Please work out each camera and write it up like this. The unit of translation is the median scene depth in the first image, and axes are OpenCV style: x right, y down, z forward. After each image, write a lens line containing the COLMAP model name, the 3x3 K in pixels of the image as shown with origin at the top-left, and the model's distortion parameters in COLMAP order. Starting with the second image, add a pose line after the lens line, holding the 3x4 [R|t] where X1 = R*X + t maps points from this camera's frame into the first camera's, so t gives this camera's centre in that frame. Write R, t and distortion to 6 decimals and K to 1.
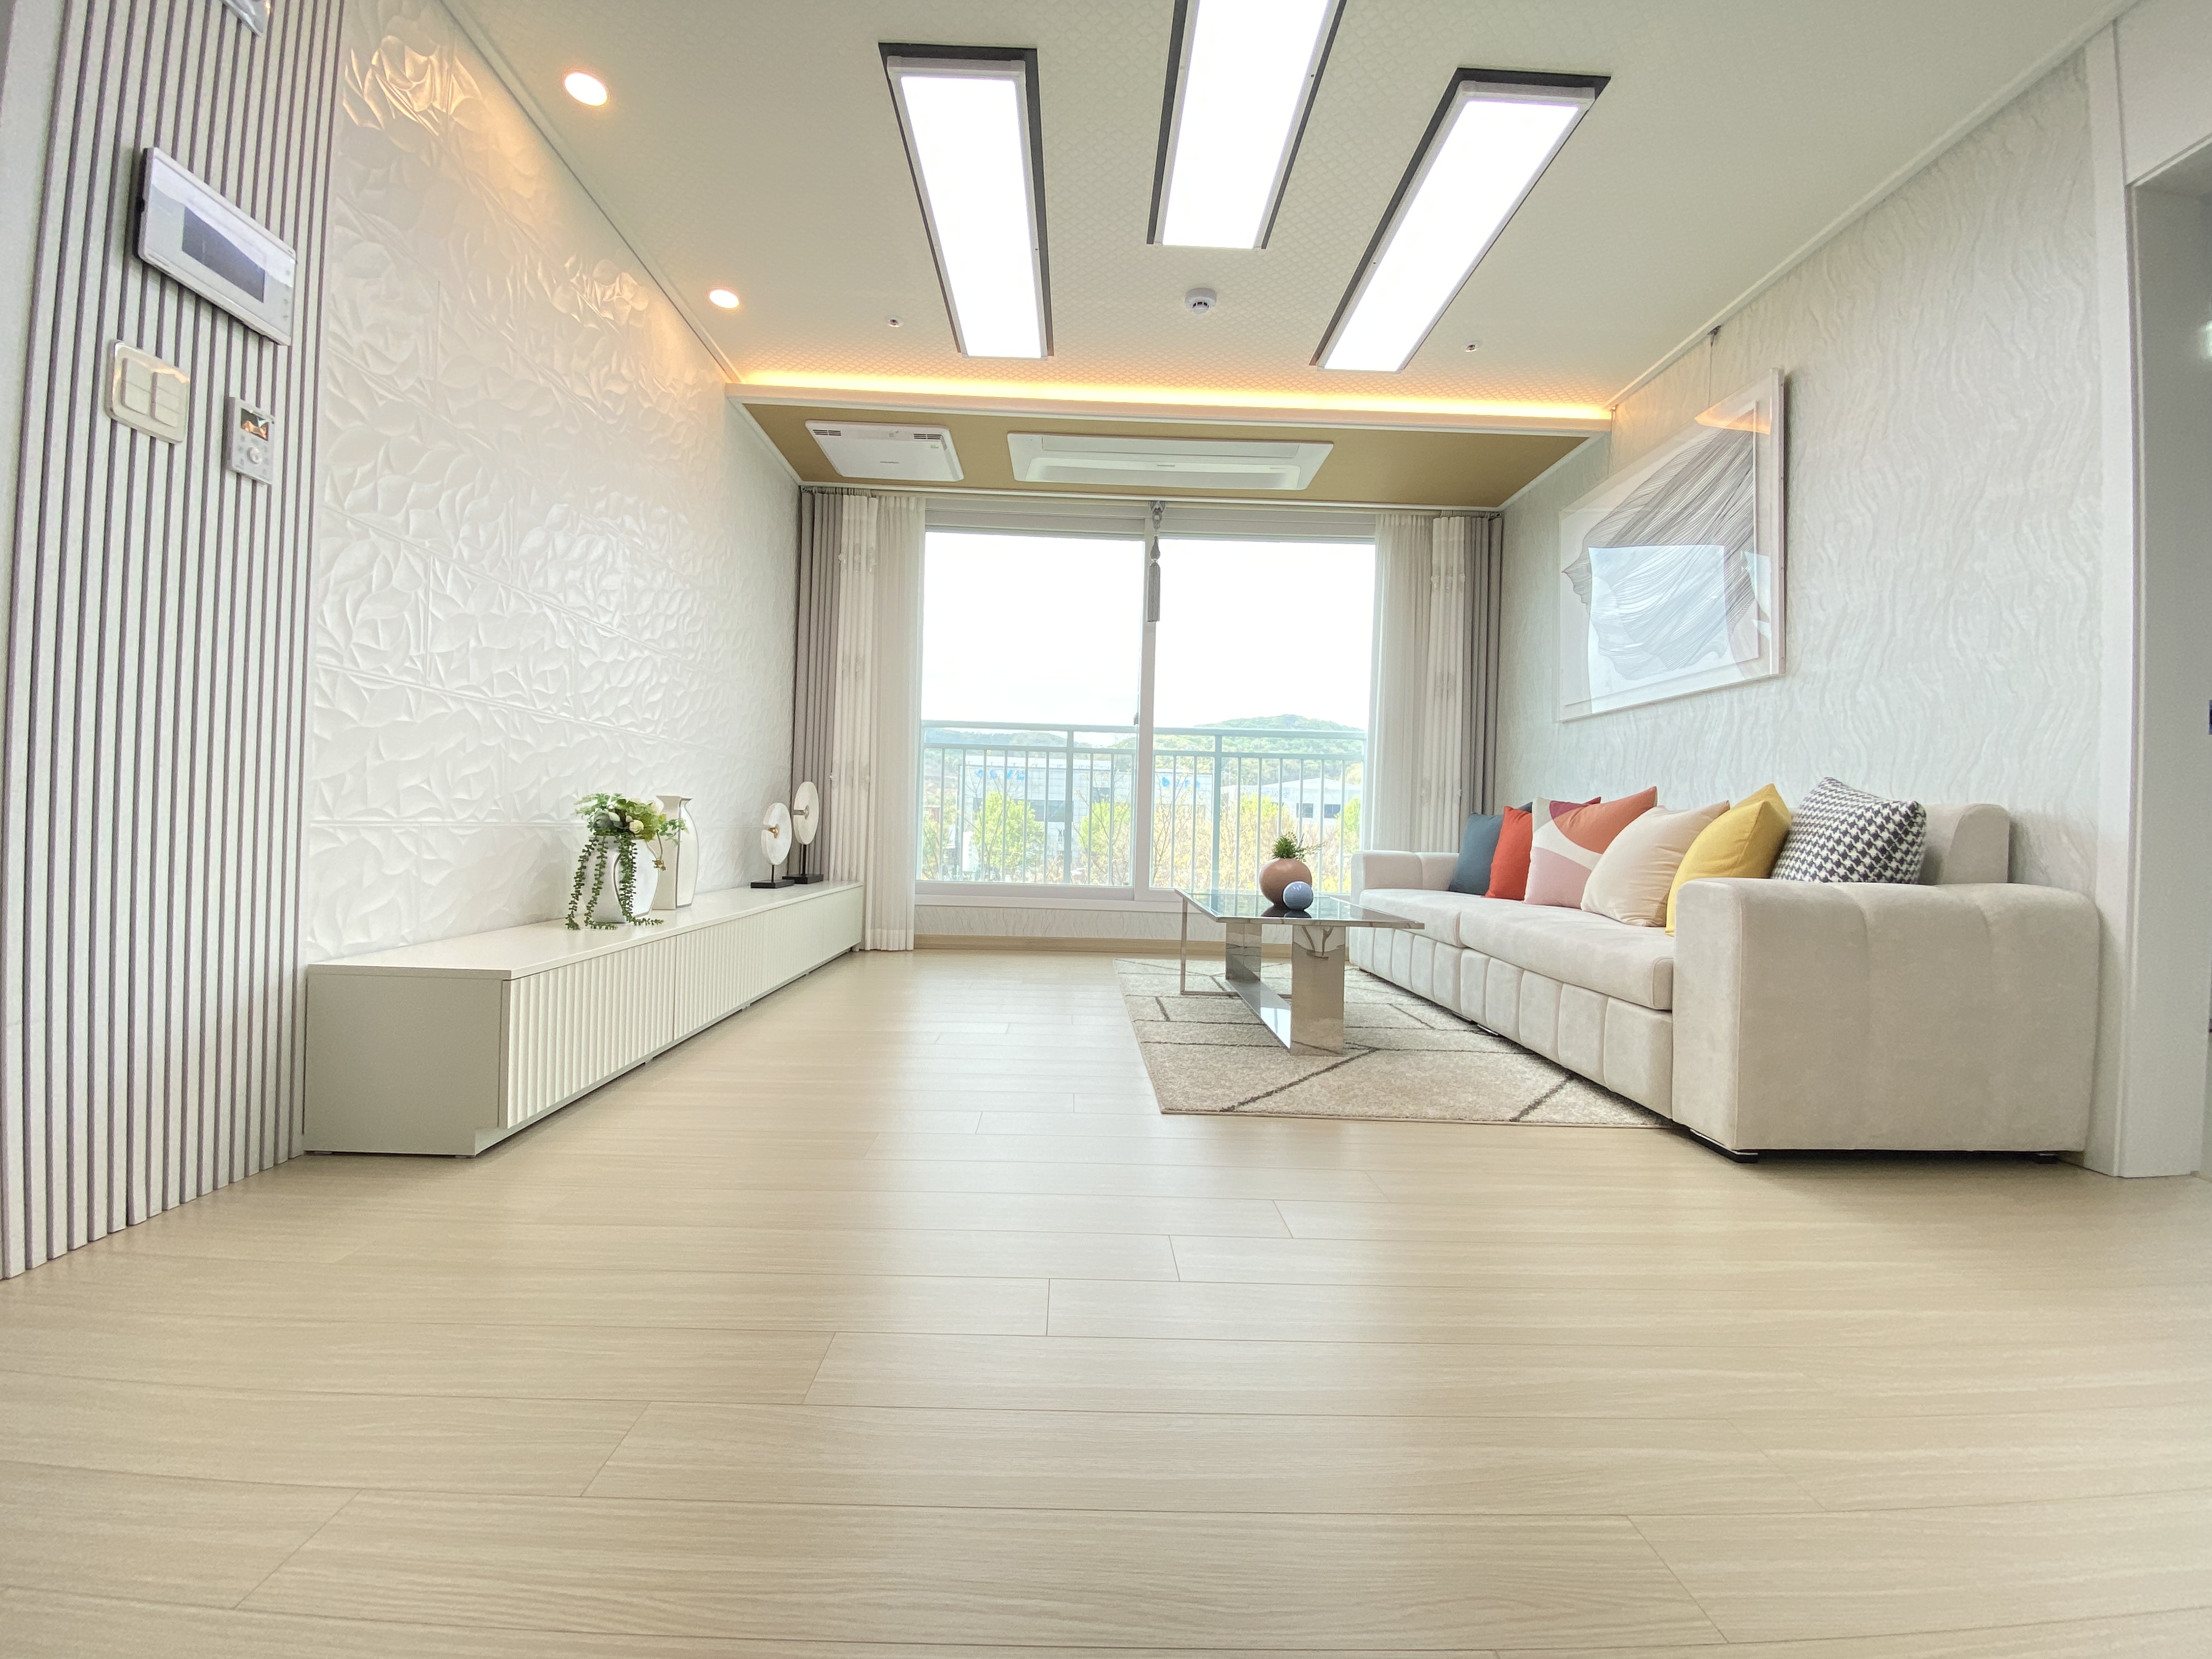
lens RADIAL K [[887.3, 0, 1103.2], [0, 887.3, 829.4], [0, 0, 1]] dist [0.002338, -0.011703]
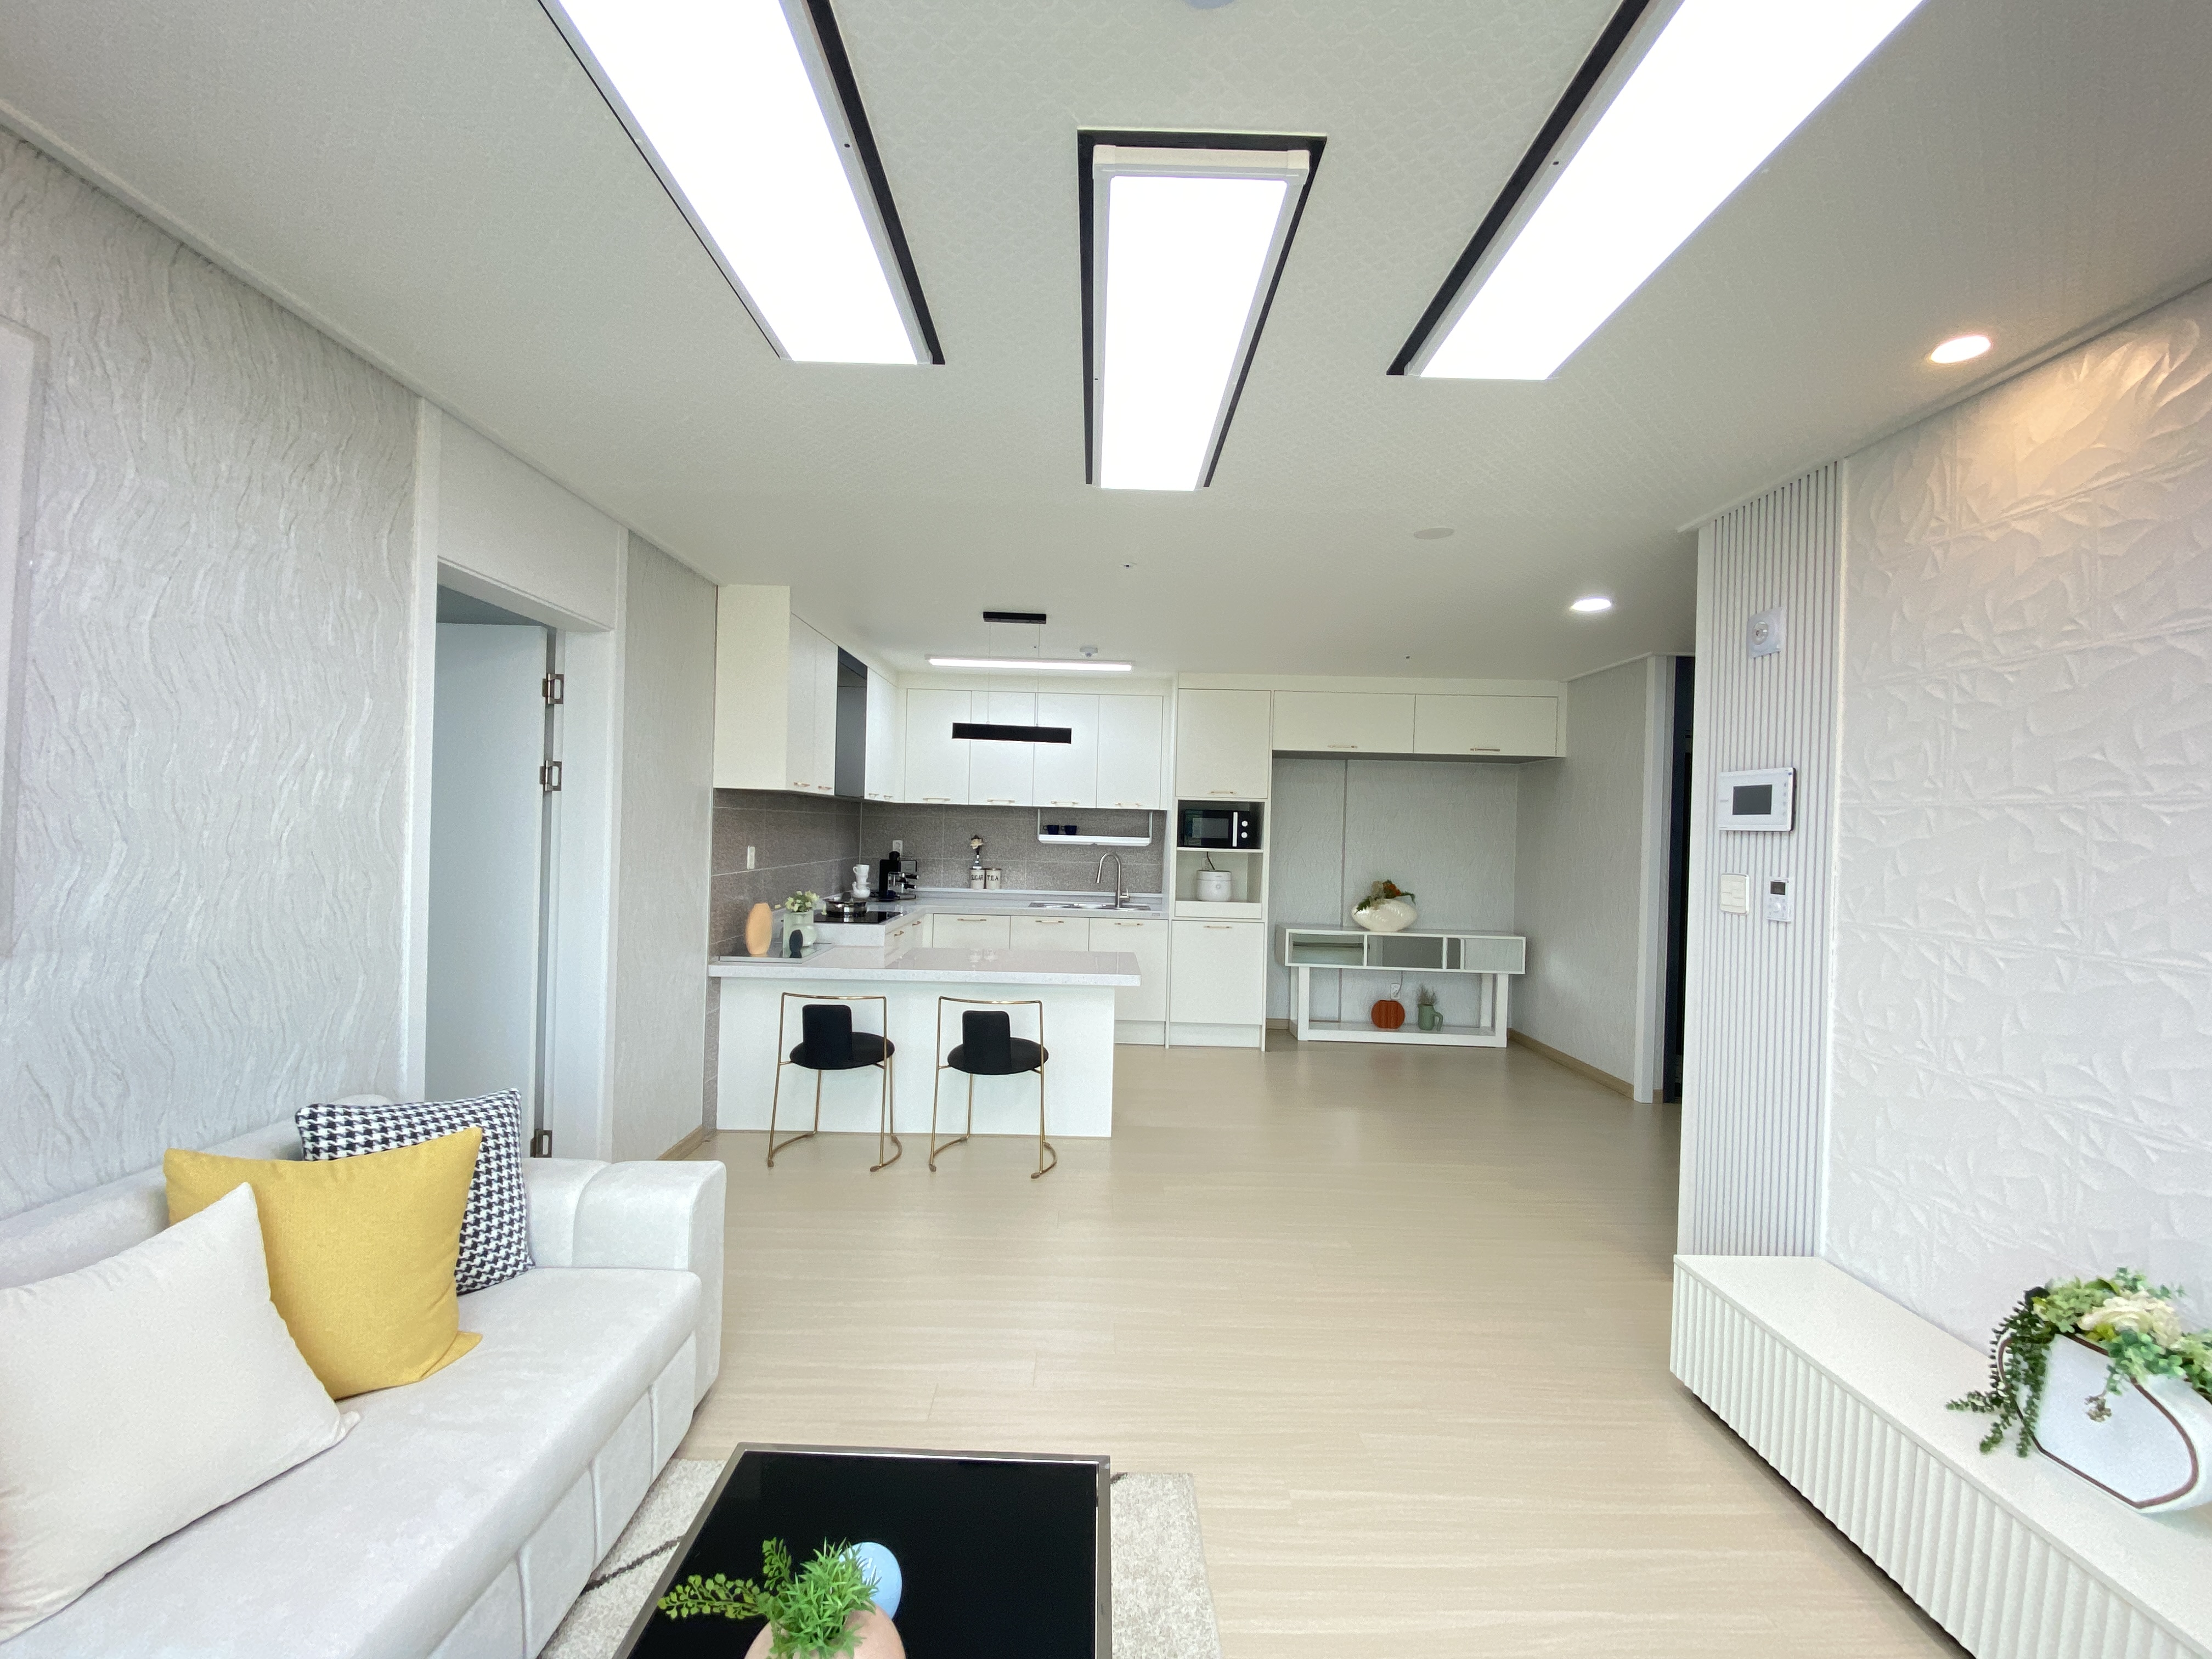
lens RADIAL K [[887.3, 0, 1083.4], [0, 887.3, 835.1], [0, 0, 1]] dist [0.002338, -0.011703]
pose [[-0.998085, -0.057211, 0.023536, 0.156949], [-0.056952, 0.998310, 0.011517, -0.292589], [-0.024155, 0.010154, -0.999657, 1.541966]]
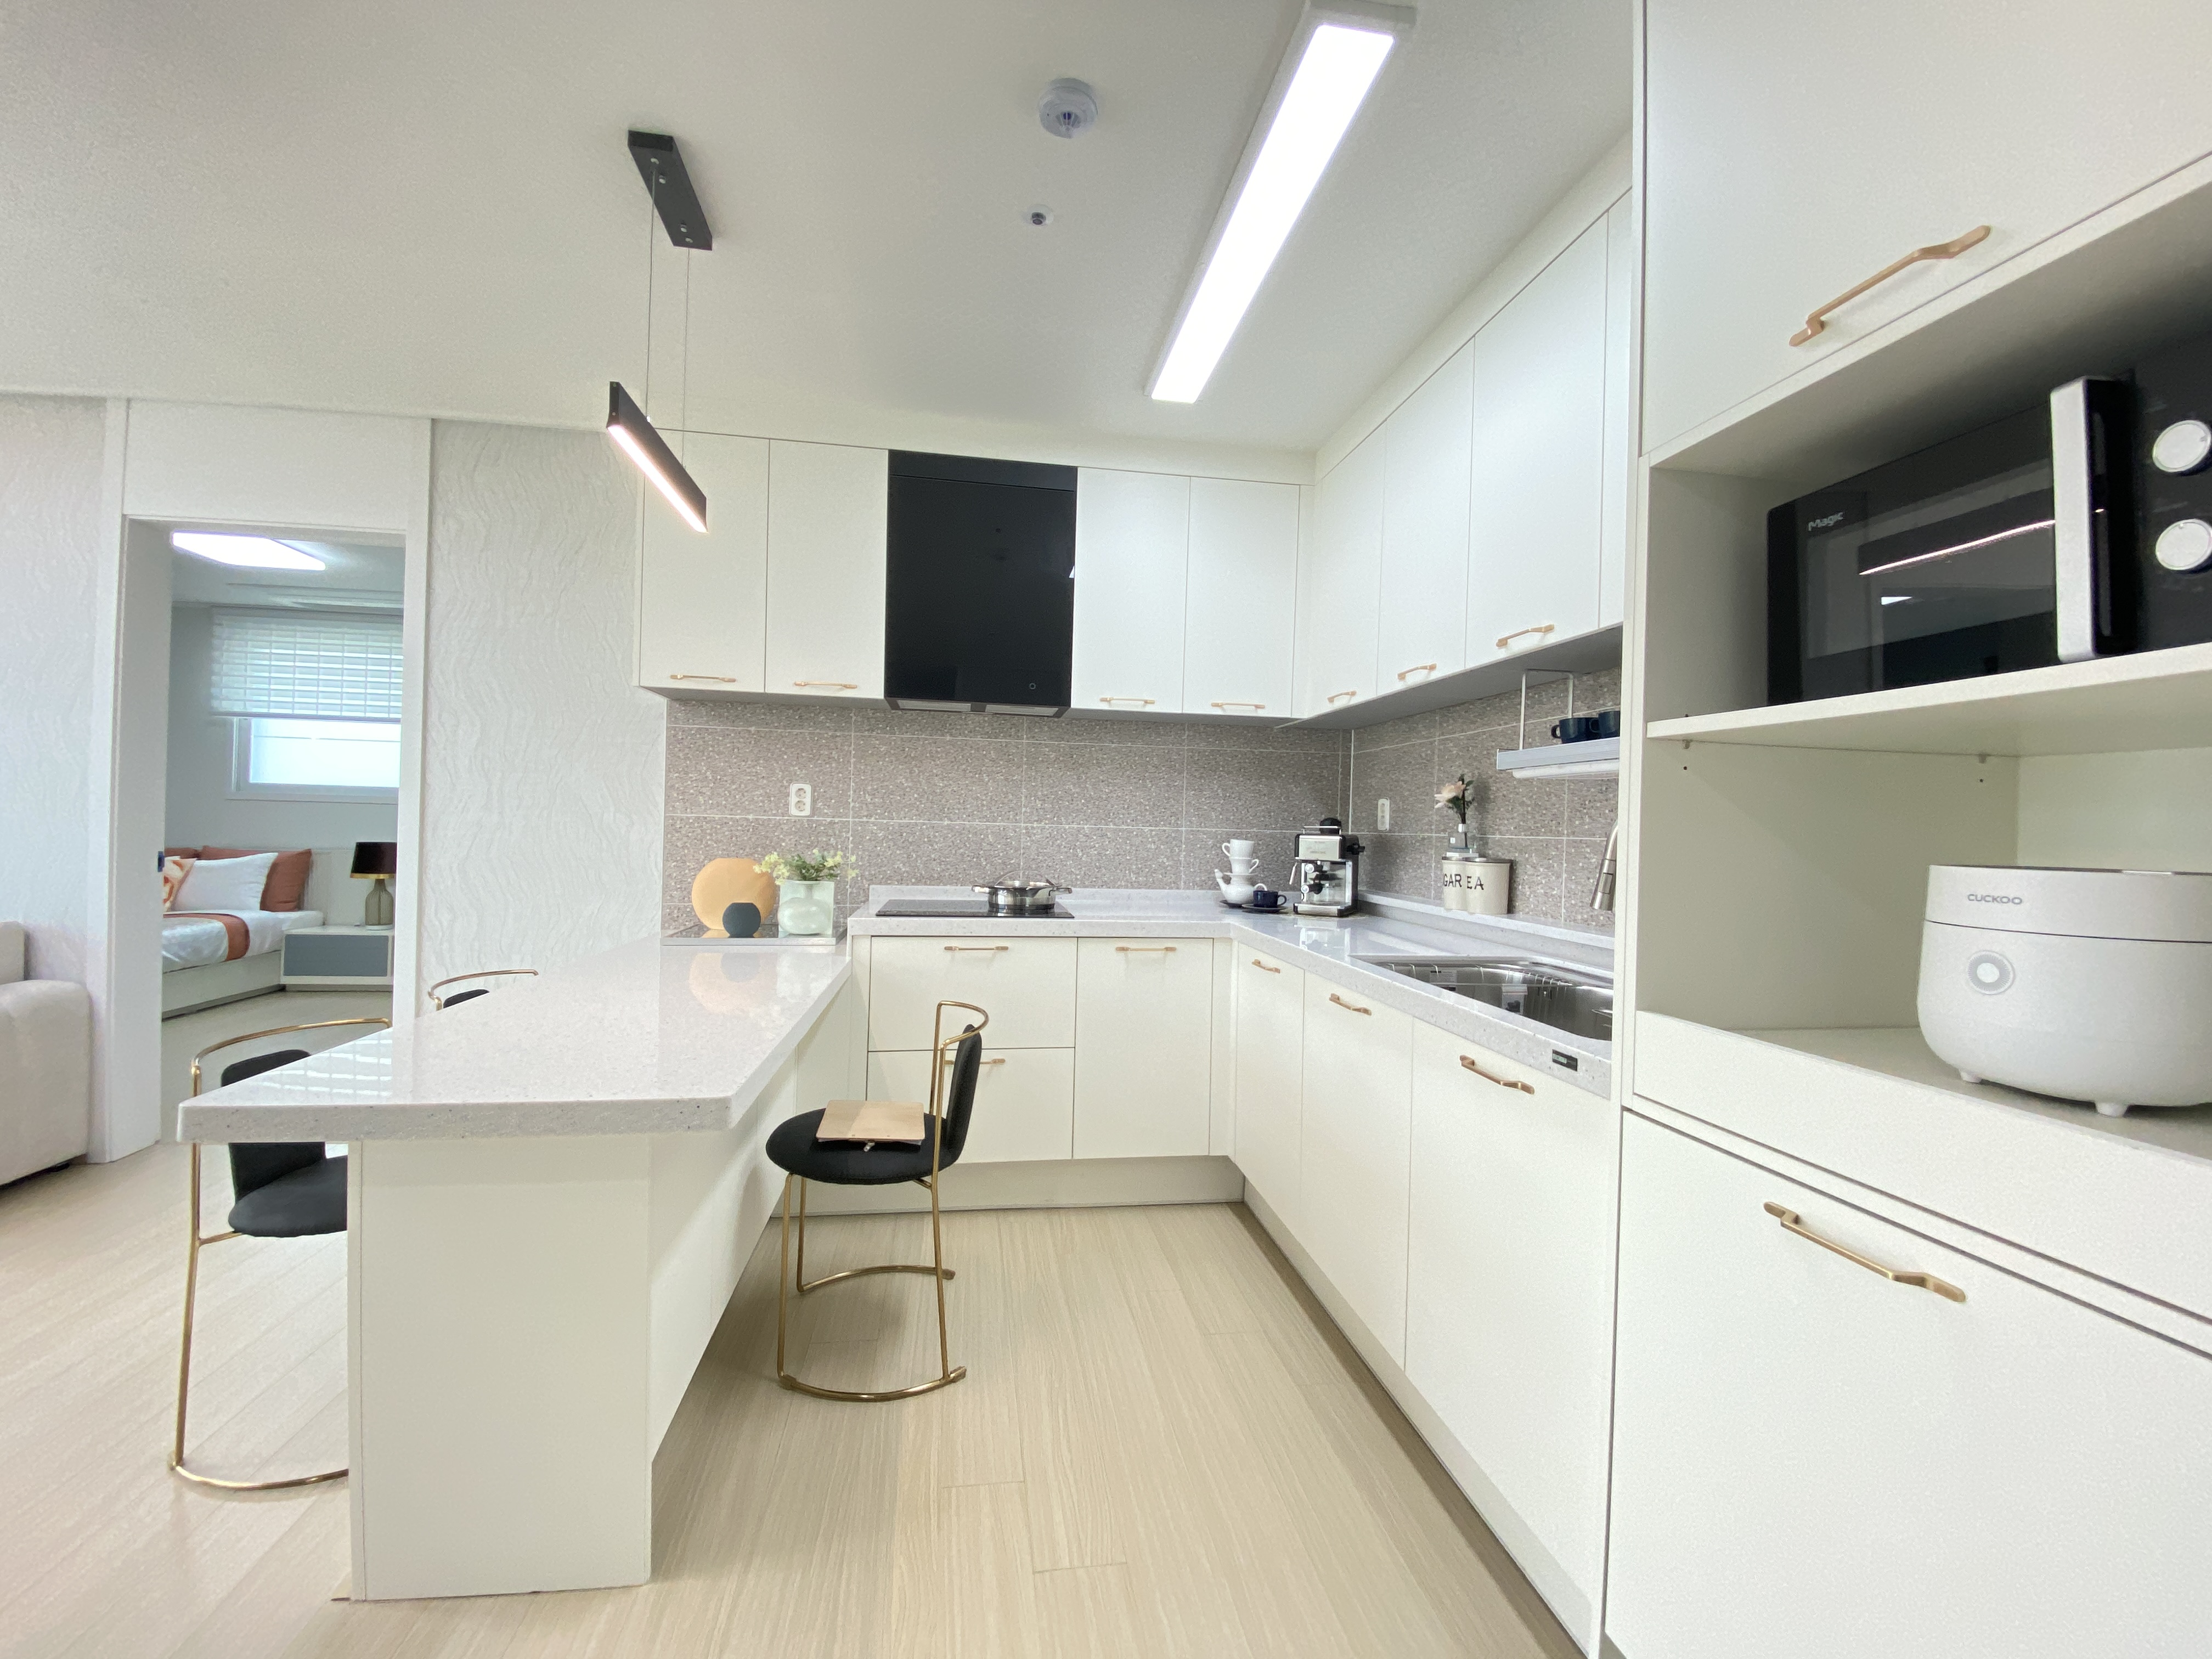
lens RADIAL K [[887.3, 0, 1091.2], [0, 887.3, 832.1], [0, 0, 1]] dist [0.002338, -0.011703]
pose [[-0.131893, -0.037767, 0.990544, -0.407418], [-0.029477, 0.998981, 0.034164, -0.205144], [-0.990826, -0.024692, -0.132872, -0.365902]]
